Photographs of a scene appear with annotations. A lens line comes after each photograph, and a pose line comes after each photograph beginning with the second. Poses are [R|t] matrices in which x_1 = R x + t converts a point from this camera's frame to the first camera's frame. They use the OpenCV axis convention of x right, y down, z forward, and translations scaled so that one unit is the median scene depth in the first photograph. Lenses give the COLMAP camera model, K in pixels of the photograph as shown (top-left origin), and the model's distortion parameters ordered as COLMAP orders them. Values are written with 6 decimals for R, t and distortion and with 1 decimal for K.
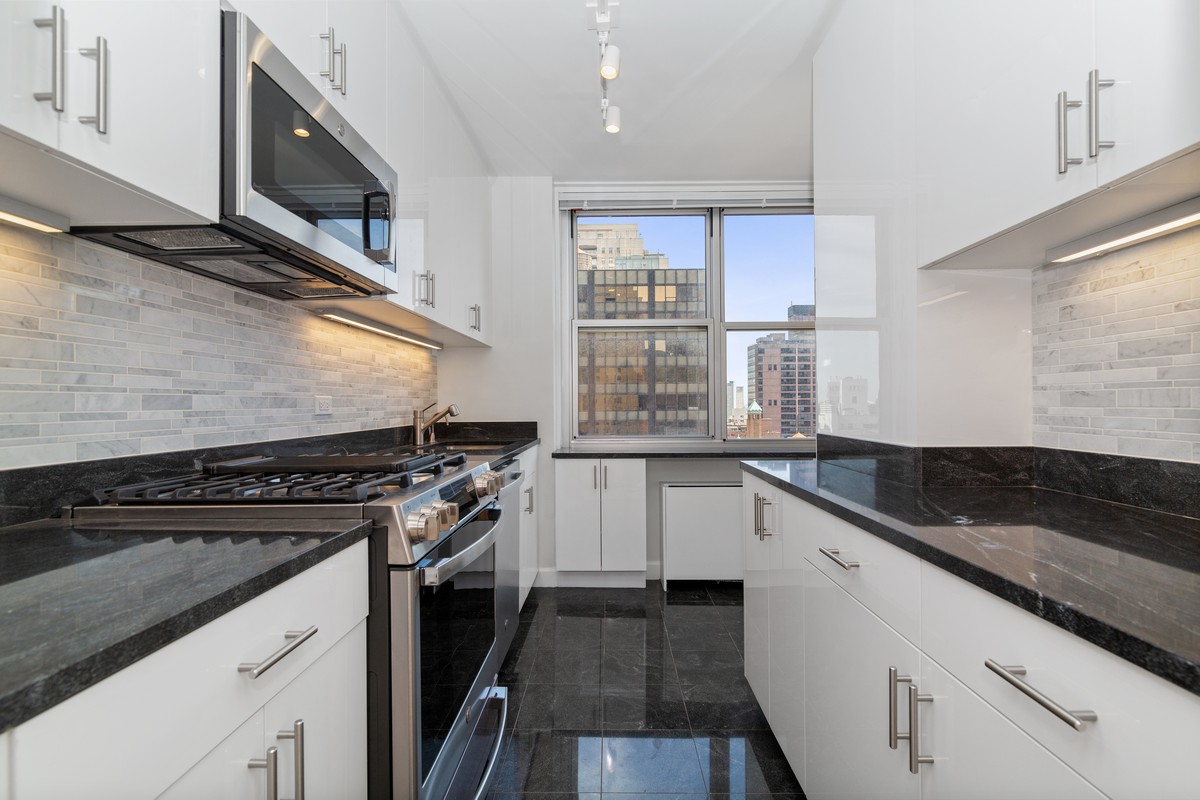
lens RADIAL K [[561.8, 0, 600.0], [0, 561.8, 400.0], [0, 0, 1]] dist [-0.001437, -0.000195]
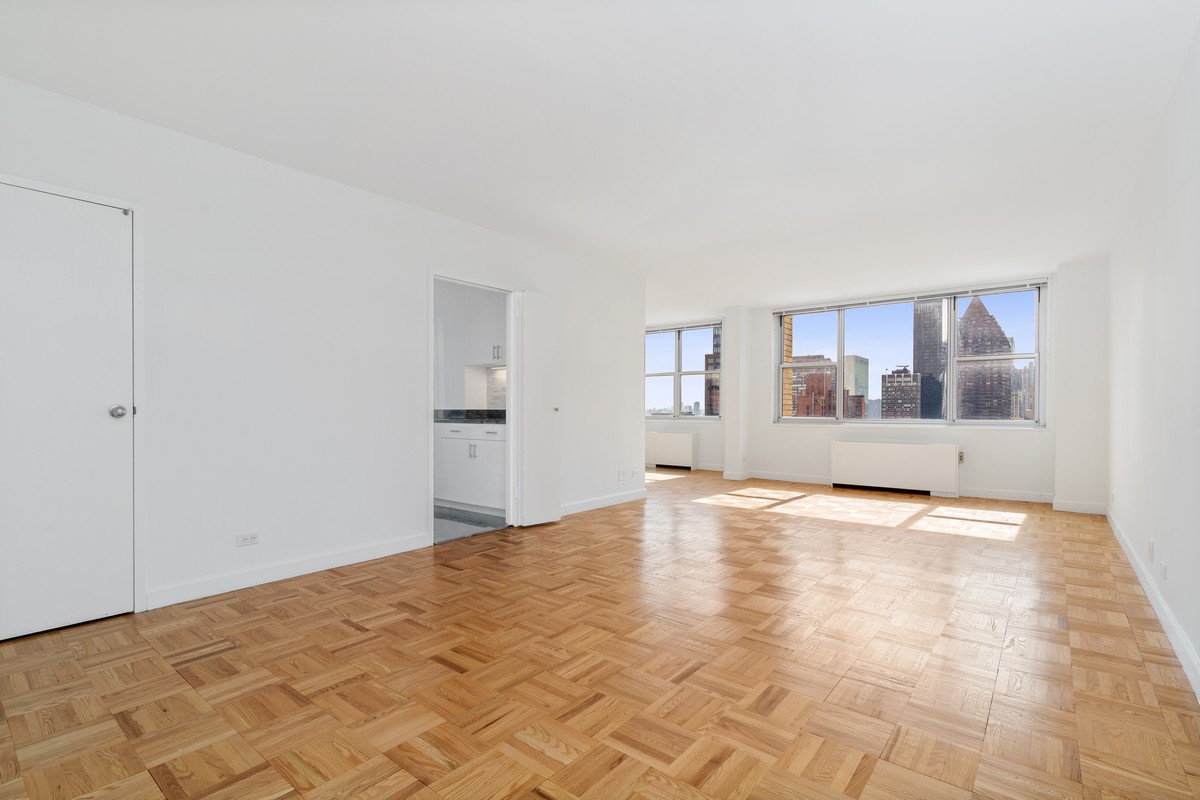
lens RADIAL K [[561.8, 0, 600.0], [0, 561.8, 400.0], [0, 0, 1]] dist [-0.001437, -0.000195]
pose [[0.622056, 0.013136, 0.782863, -2.148091], [-0.001991, 0.999883, -0.015195, 0.077040], [-0.782970, 0.007893, 0.622009, -2.459788]]
